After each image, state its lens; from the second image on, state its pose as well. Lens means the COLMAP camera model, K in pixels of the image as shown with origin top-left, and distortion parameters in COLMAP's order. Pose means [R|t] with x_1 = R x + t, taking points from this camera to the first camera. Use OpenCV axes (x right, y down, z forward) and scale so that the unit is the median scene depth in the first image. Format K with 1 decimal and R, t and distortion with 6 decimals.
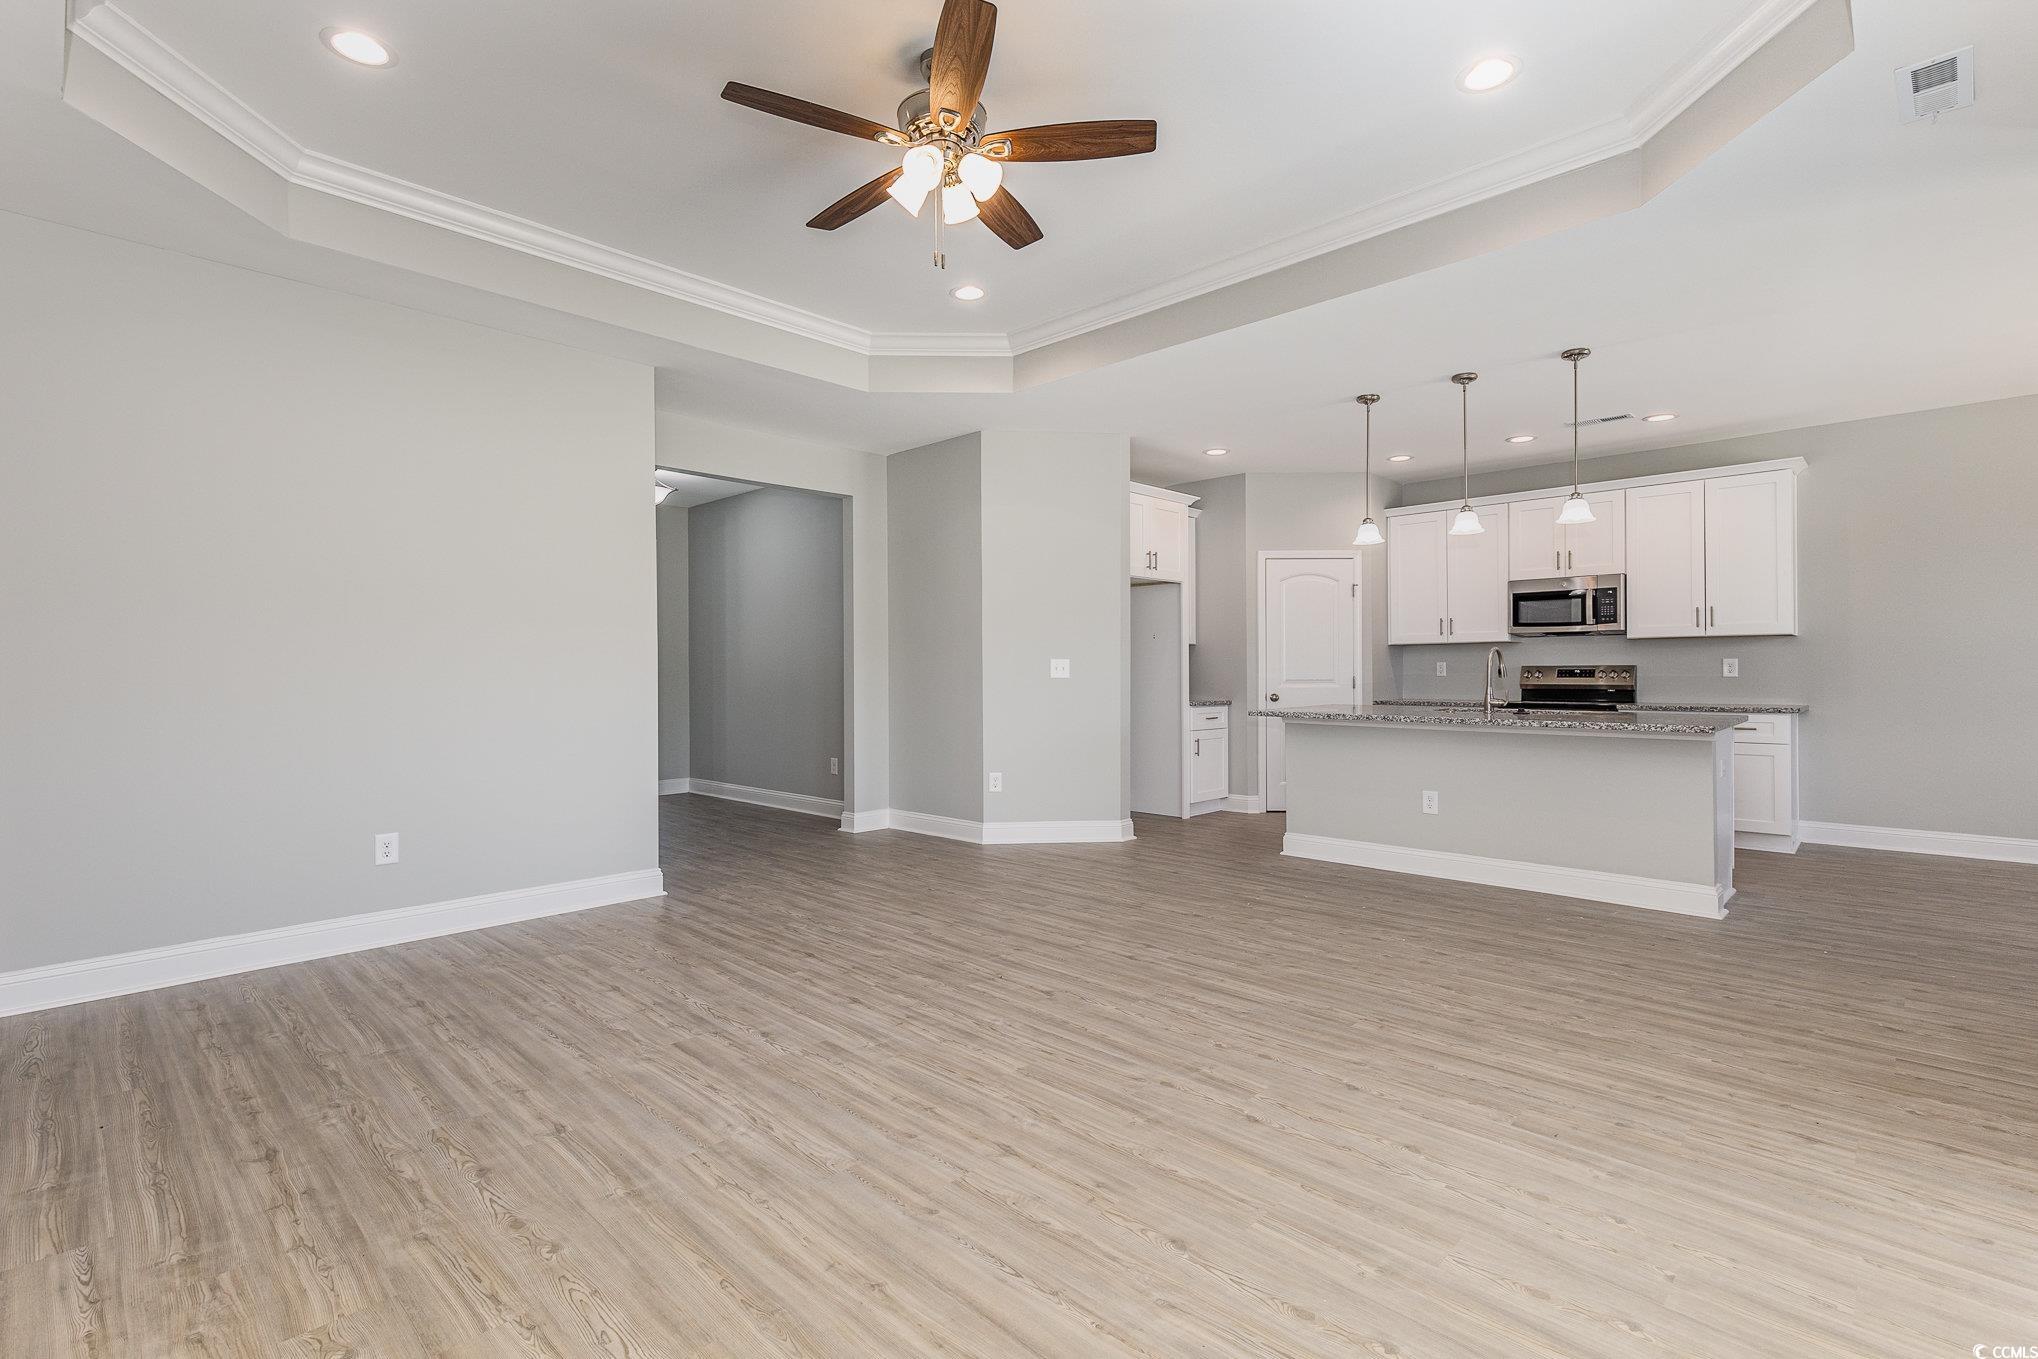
lens RADIAL K [[943.9, 0, 1014.5], [0, 943.9, 664.1], [0, 0, 1]] dist [0.010425, 0.000103]
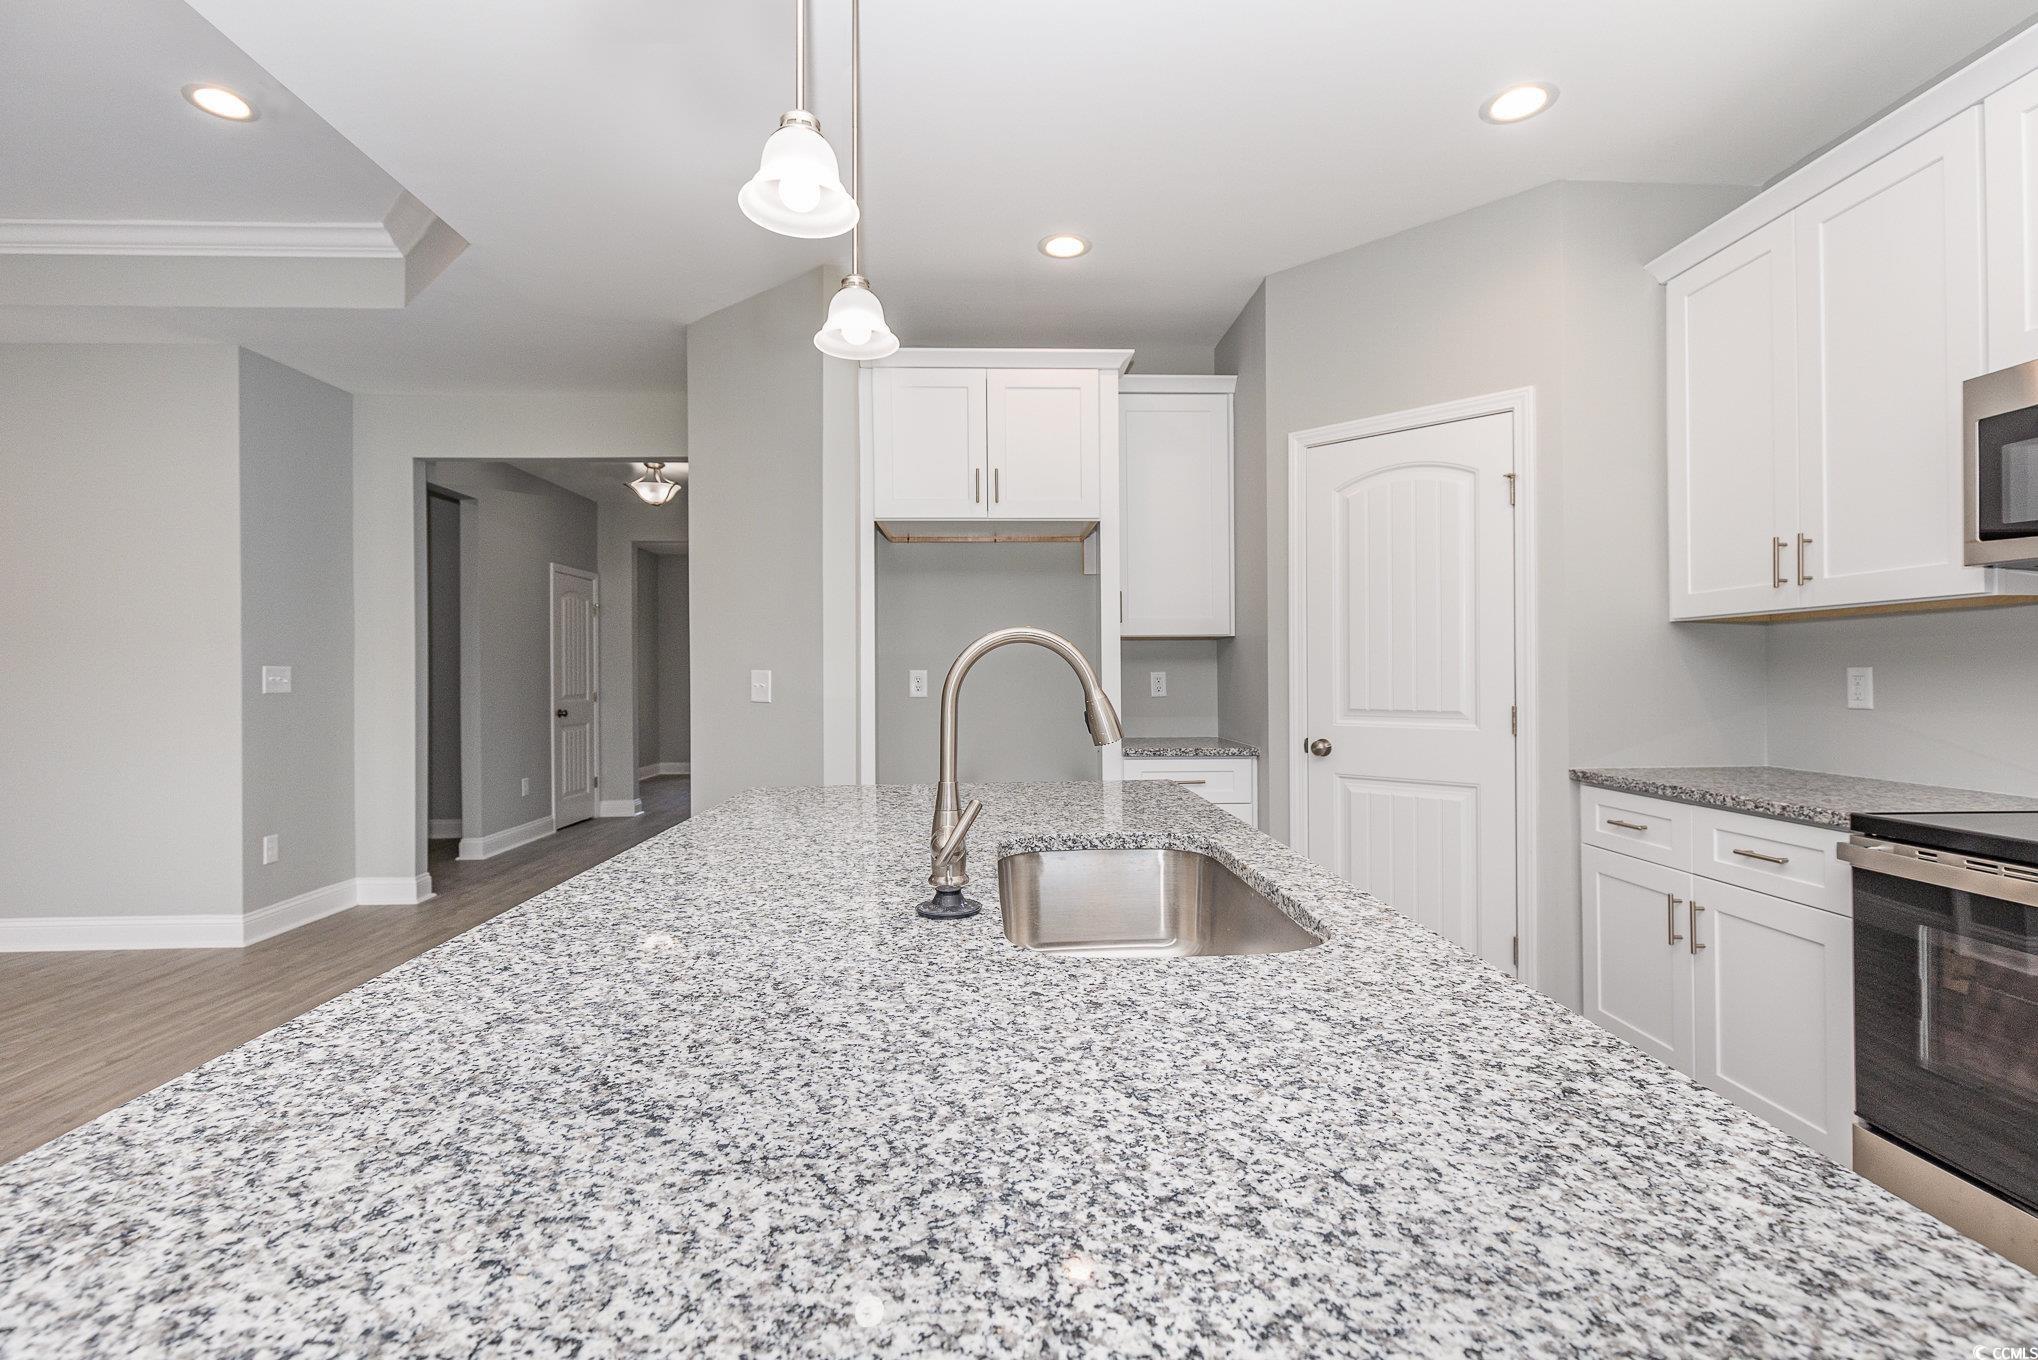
lens RADIAL K [[920.5, 0, 1021.2], [0, 920.5, 668.3], [0, 0, 1]] dist [-0.000528, -0.000115]
pose [[0.720038, -0.005932, -0.693909, 0.954429], [0.010210, 0.999946, 0.002047, -0.010677], [0.693860, -0.008559, 0.720059, 1.147485]]
